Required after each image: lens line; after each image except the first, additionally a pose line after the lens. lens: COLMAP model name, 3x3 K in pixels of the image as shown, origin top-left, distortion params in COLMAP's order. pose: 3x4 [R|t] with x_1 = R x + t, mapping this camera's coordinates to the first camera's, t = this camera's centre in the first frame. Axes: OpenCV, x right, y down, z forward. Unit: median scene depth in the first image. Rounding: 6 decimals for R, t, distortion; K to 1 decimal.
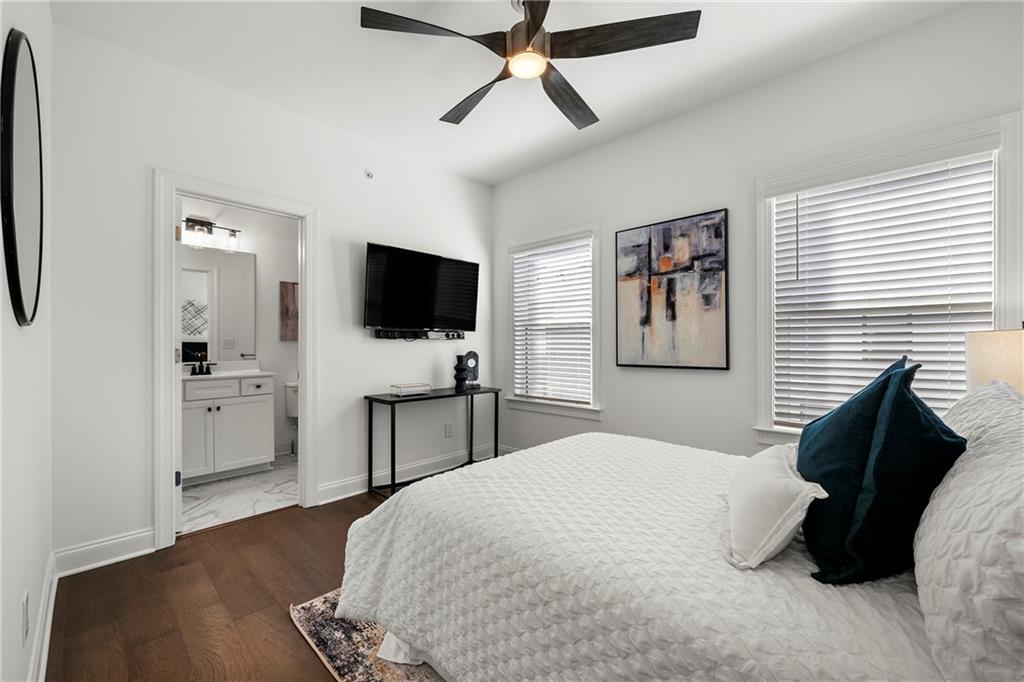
lens RADIAL K [[410.3, 0, 512.0], [0, 410.3, 344.2], [0, 0, 1]] dist [0.000000, -0.000006]
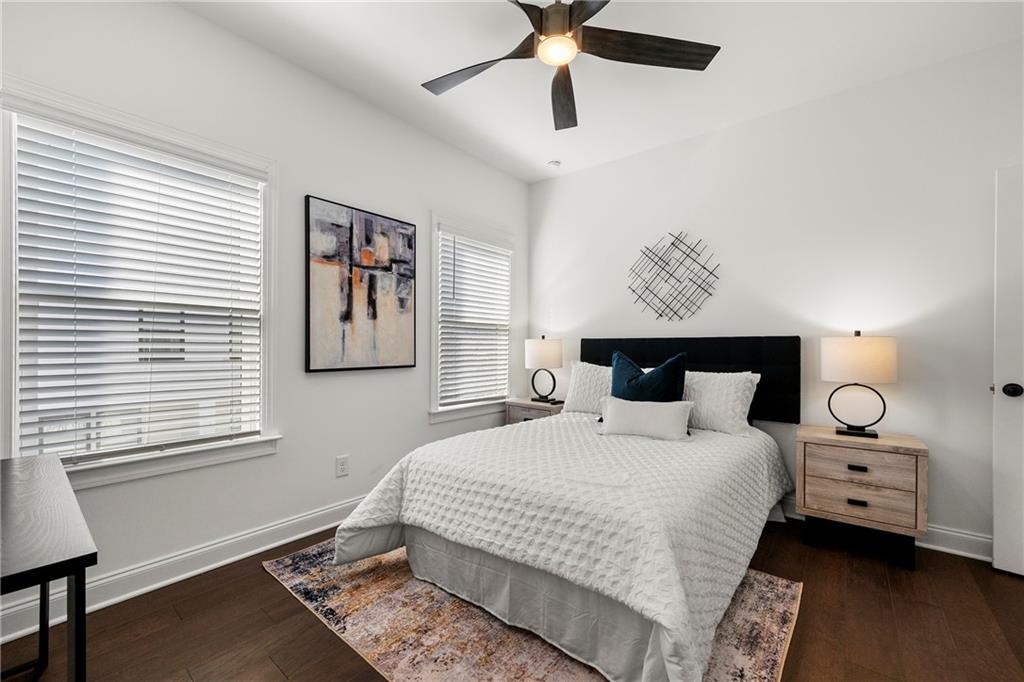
lens RADIAL K [[410.3, 0, 514.0], [0, 410.3, 341.1], [0, 0, 1]] dist [0.000000, -0.000006]
pose [[-0.072032, 0.008071, 0.997370, -0.572978], [-0.011313, 0.999896, -0.008908, -0.001850], [-0.997338, -0.011925, -0.071933, 0.731609]]
